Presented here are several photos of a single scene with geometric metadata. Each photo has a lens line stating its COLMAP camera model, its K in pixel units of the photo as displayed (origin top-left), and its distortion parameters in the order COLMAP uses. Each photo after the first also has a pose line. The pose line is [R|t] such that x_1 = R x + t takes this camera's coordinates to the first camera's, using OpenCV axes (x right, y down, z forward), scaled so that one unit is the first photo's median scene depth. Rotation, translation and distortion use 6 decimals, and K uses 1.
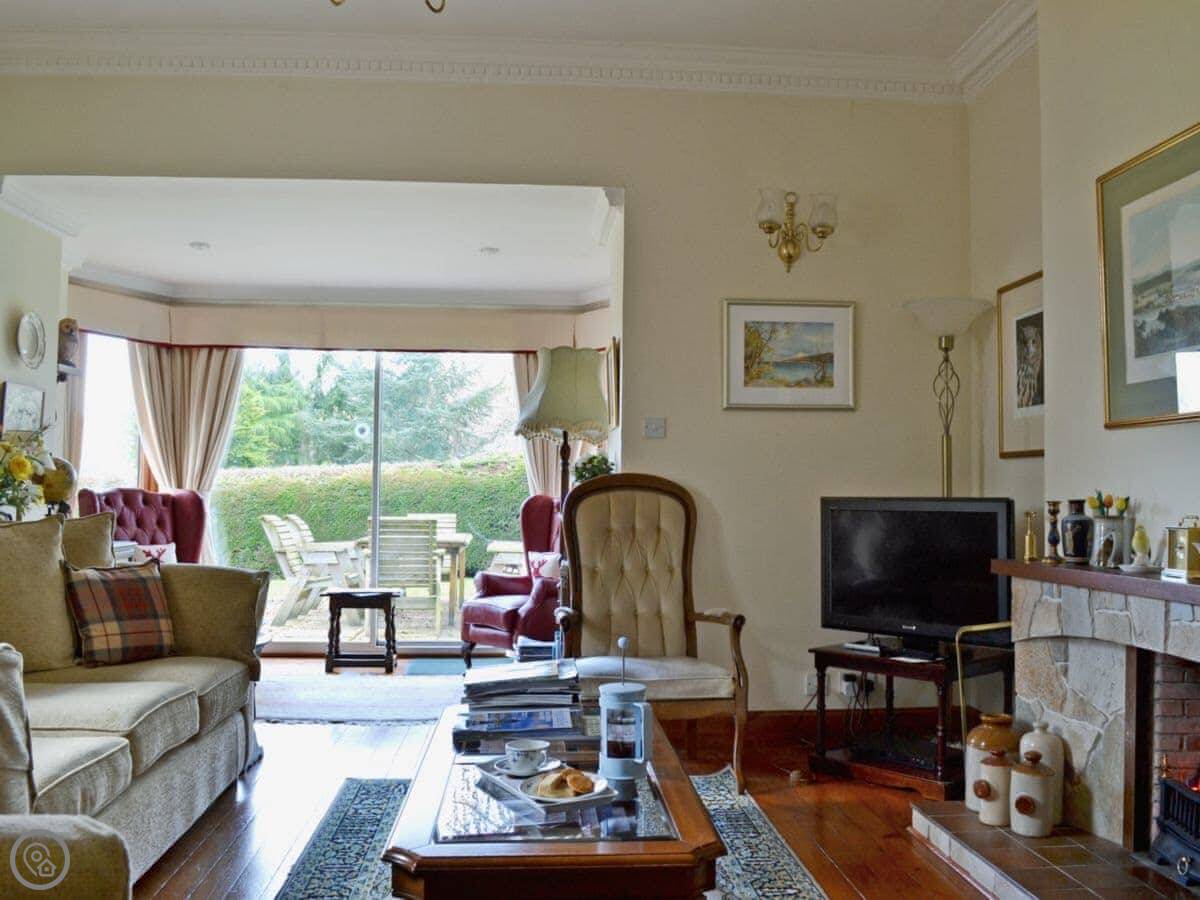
lens RADIAL K [[1110.3, 0, 629.2], [0, 1110.3, 434.6], [0, 0, 1]] dist [-0.048248, -0.007992]
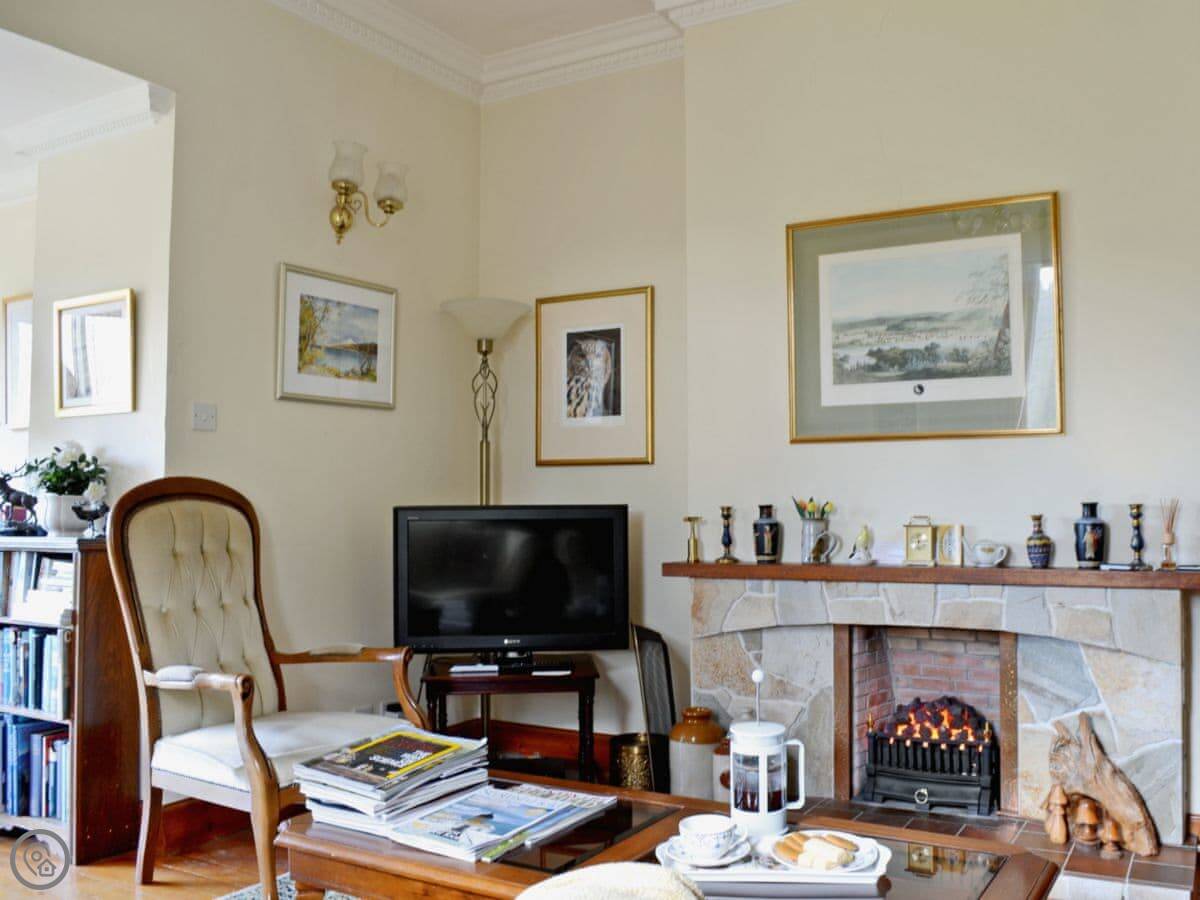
lens RADIAL K [[1110.3, 0, 629.2], [0, 1110.3, 434.6], [0, 0, 1]] dist [-0.048248, -0.007992]
pose [[0.561503, 0.039518, 0.826531, -0.449166], [-0.034361, 0.999111, -0.024426, 0.014481], [-0.826761, -0.014685, 0.562362, 0.348776]]
